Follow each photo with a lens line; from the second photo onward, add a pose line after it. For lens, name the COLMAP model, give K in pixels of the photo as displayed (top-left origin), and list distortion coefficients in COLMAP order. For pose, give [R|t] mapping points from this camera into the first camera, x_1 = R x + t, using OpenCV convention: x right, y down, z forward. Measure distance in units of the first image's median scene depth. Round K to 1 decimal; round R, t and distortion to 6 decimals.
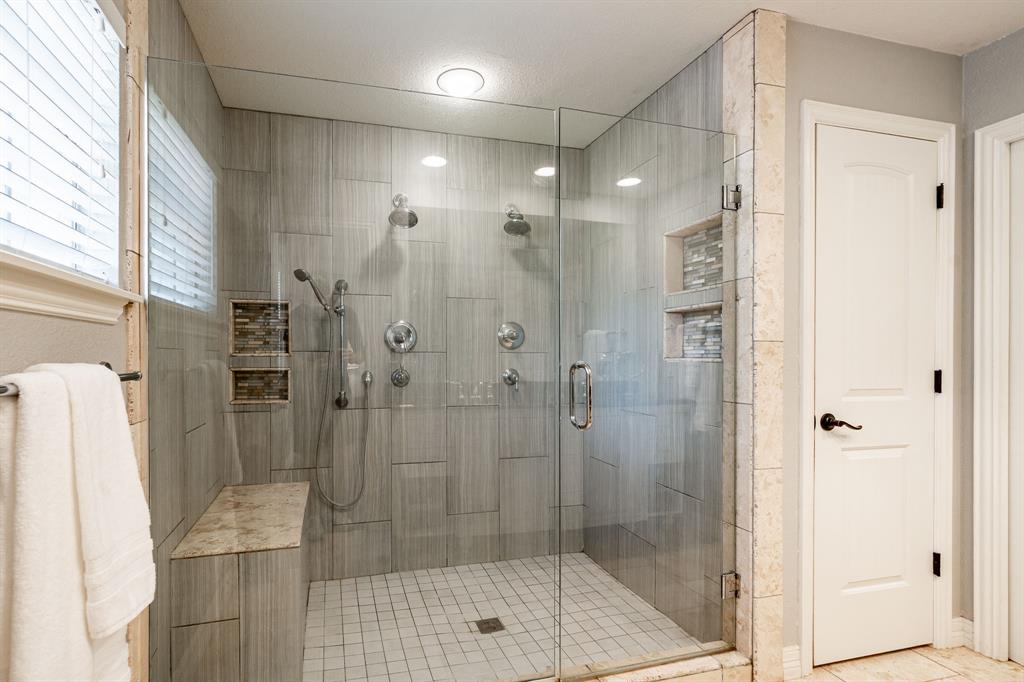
lens RADIAL K [[477.3, 0, 449.2], [0, 477.3, 356.8], [0, 0, 1]] dist [0.001948, 0.000085]
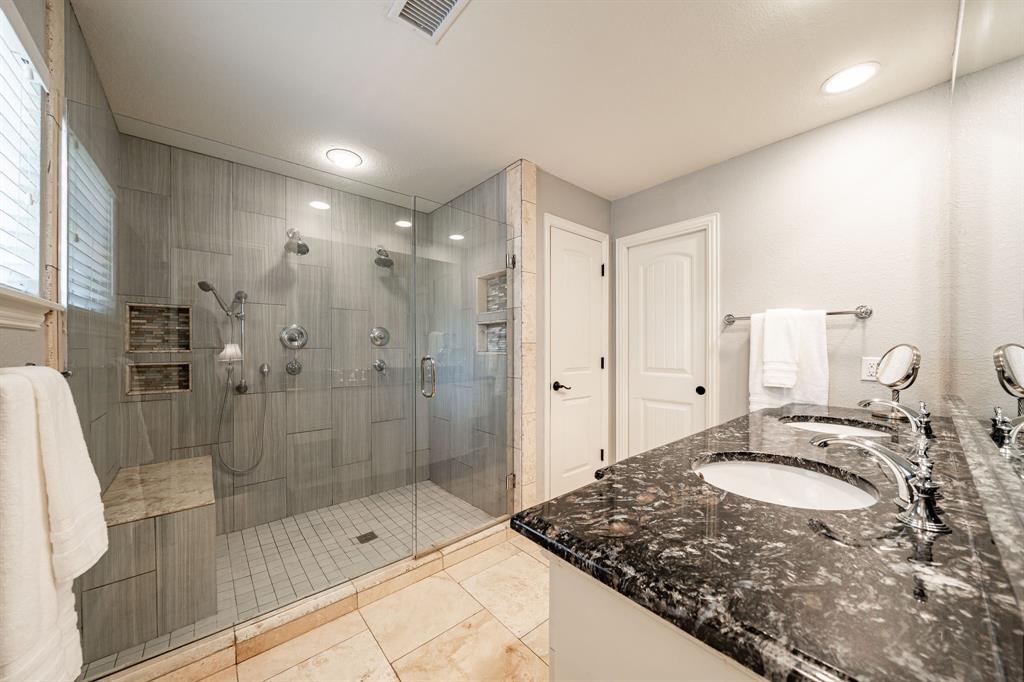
lens RADIAL K [[351.0, 0, 478.5], [0, 351.0, 346.9], [0, 0, 1]] dist [-0.000816, -0.000092]
pose [[0.913291, -0.001407, 0.407306, -0.037918], [0.003078, 0.999989, -0.003447, -0.011162], [-0.407297, 0.004402, 0.913285, -0.109995]]
